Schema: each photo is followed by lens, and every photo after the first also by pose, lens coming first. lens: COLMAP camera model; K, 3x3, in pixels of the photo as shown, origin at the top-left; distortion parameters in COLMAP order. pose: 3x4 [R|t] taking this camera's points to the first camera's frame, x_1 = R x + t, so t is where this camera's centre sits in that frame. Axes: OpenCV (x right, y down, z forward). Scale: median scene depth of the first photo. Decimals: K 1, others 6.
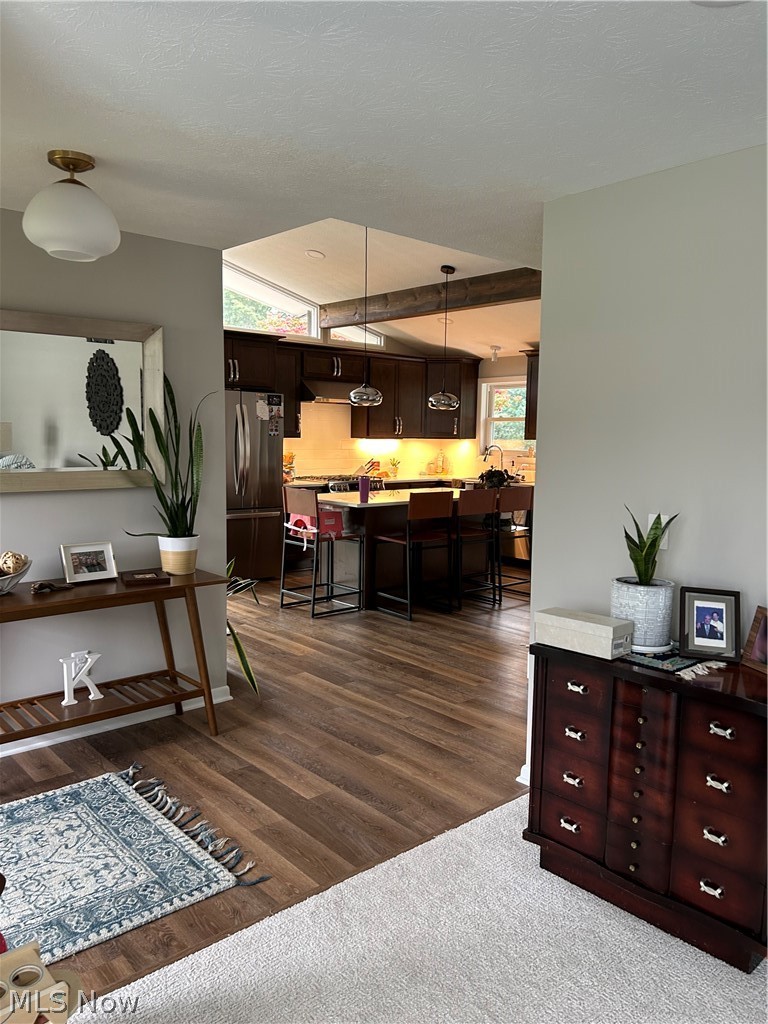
lens RADIAL K [[767.4, 0, 387.9], [0, 767.4, 511.3], [0, 0, 1]] dist [0.002621, -0.000815]
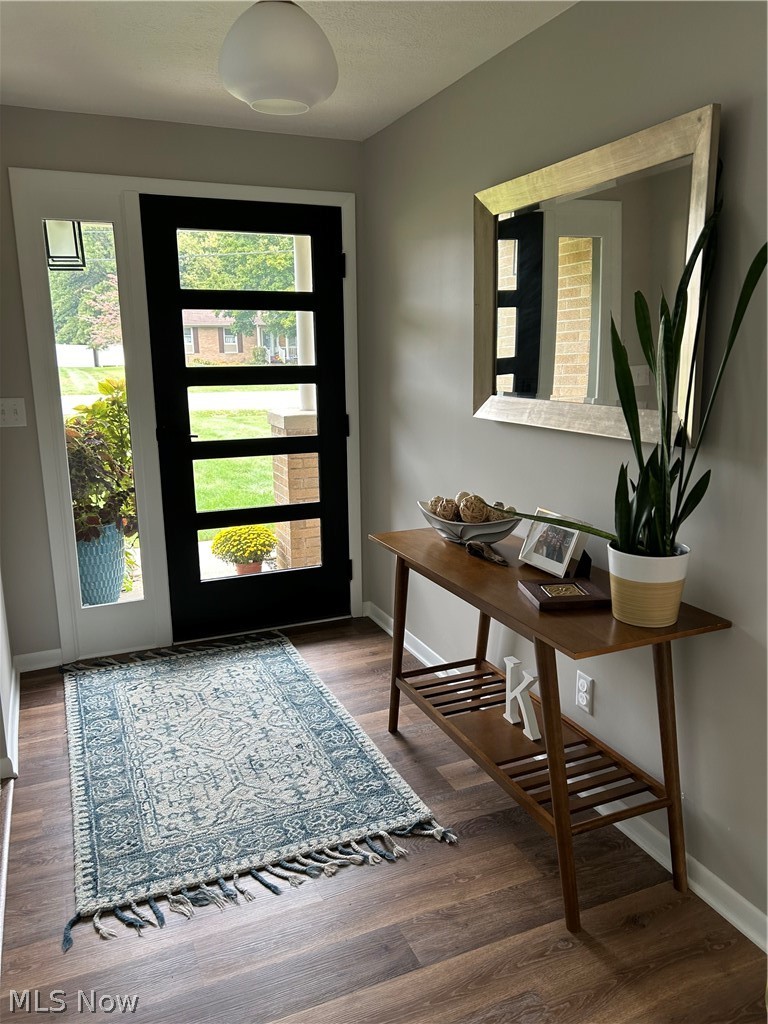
lens RADIAL K [[767.4, 0, 384.3], [0, 767.4, 512.1], [0, 0, 1]] dist [0.002621, -0.000815]
pose [[-0.313476, 0.189311, -0.930534, 0.317957], [-0.091697, 0.969312, 0.228091, -0.114292], [0.945158, 0.156828, -0.286497, 1.272713]]
